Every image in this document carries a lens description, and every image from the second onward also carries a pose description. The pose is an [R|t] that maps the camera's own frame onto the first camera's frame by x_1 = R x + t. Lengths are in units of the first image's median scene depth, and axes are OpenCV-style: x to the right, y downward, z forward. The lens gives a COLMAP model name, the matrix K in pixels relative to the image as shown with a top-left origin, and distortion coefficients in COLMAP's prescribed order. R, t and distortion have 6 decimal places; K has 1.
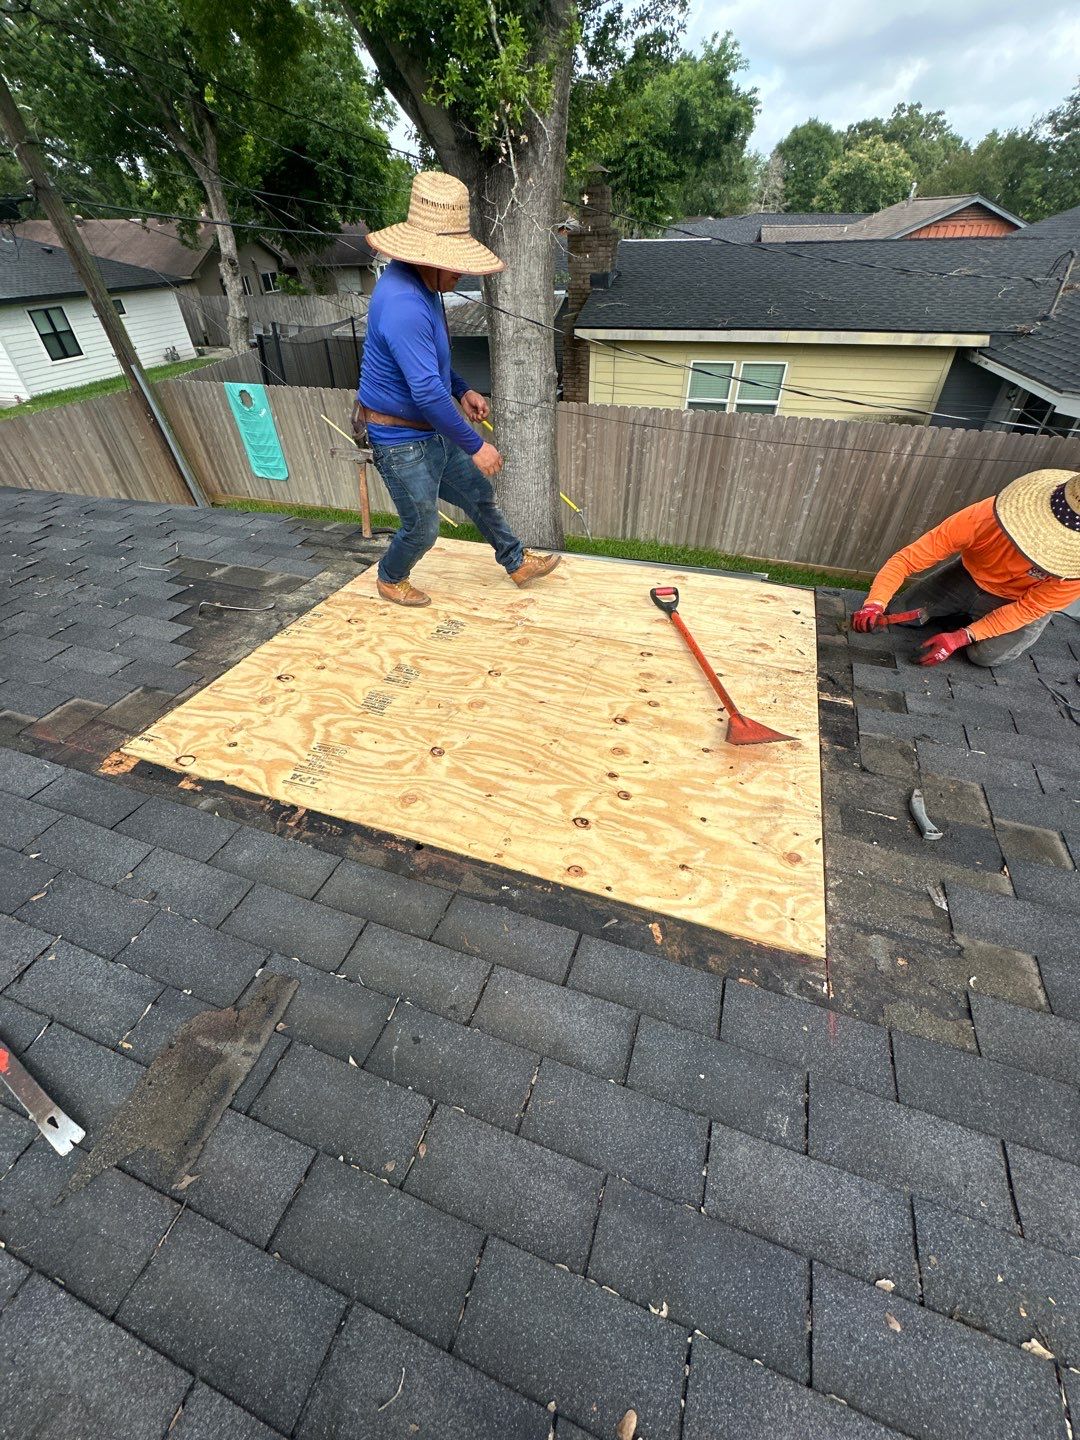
lens RADIAL K [[574.4, 0, 538.9], [0, 574.4, 721.6], [0, 0, 1]] dist [-0.002924, 0.000443]
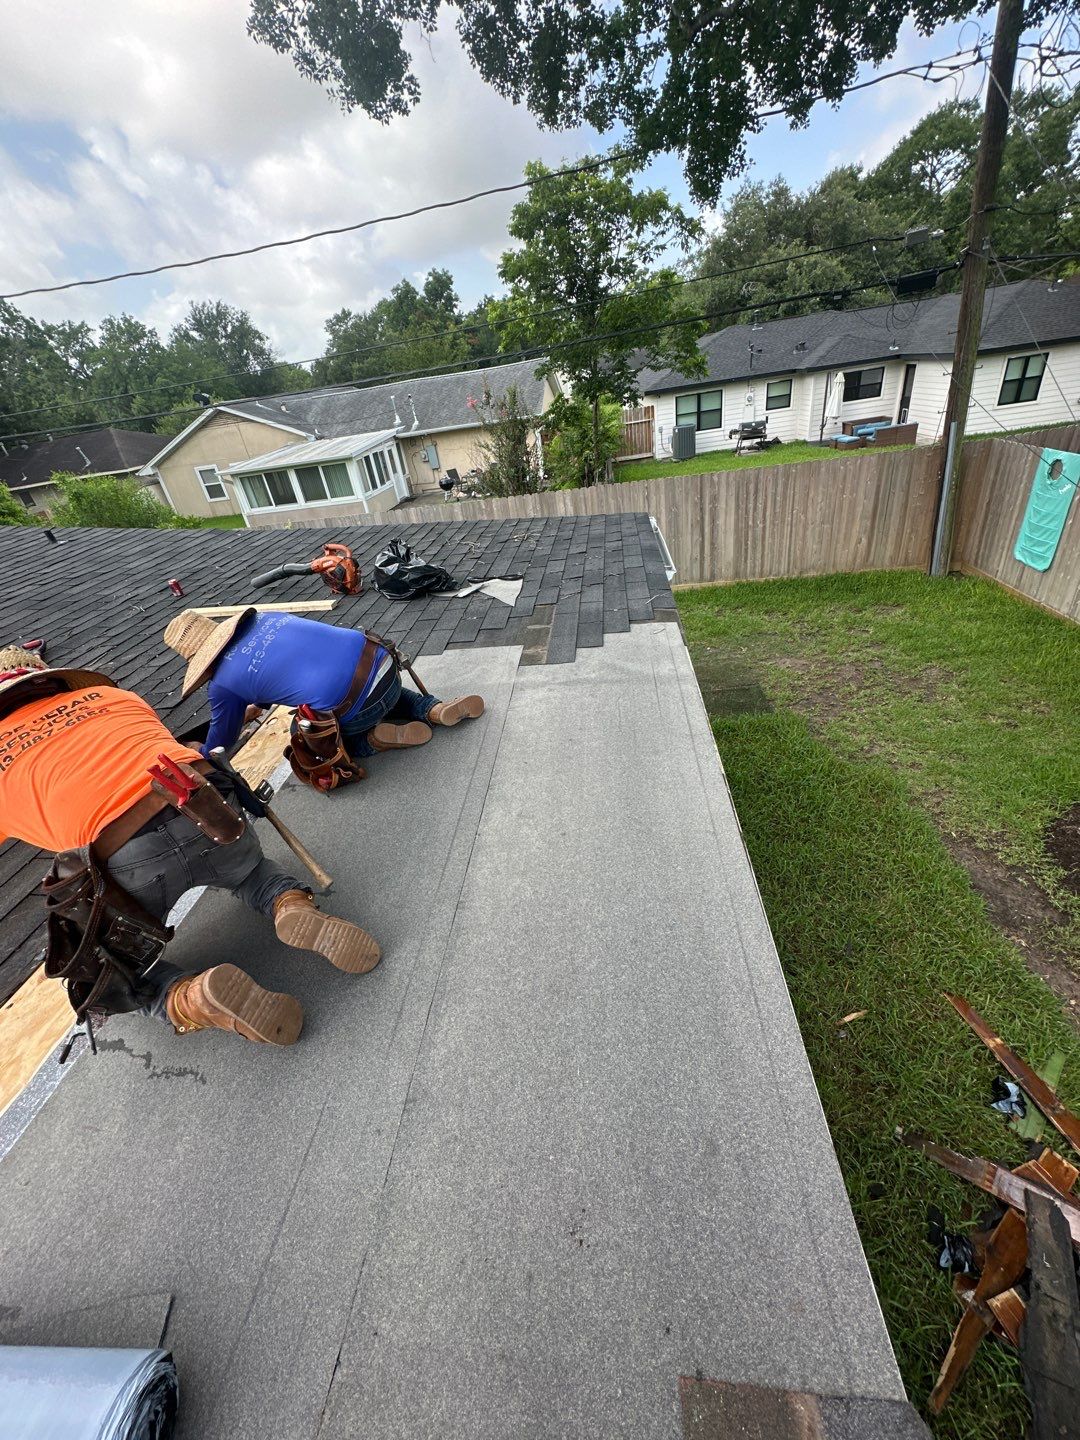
lens RADIAL K [[574.4, 0, 540.2], [0, 574.4, 719.6], [0, 0, 1]] dist [-0.002924, 0.000443]
pose [[0.238782, 0.491330, -0.837602, 0.555815], [-0.531141, 0.788174, 0.310919, -0.543269], [0.812940, 0.370643, 0.449168, 0.652351]]
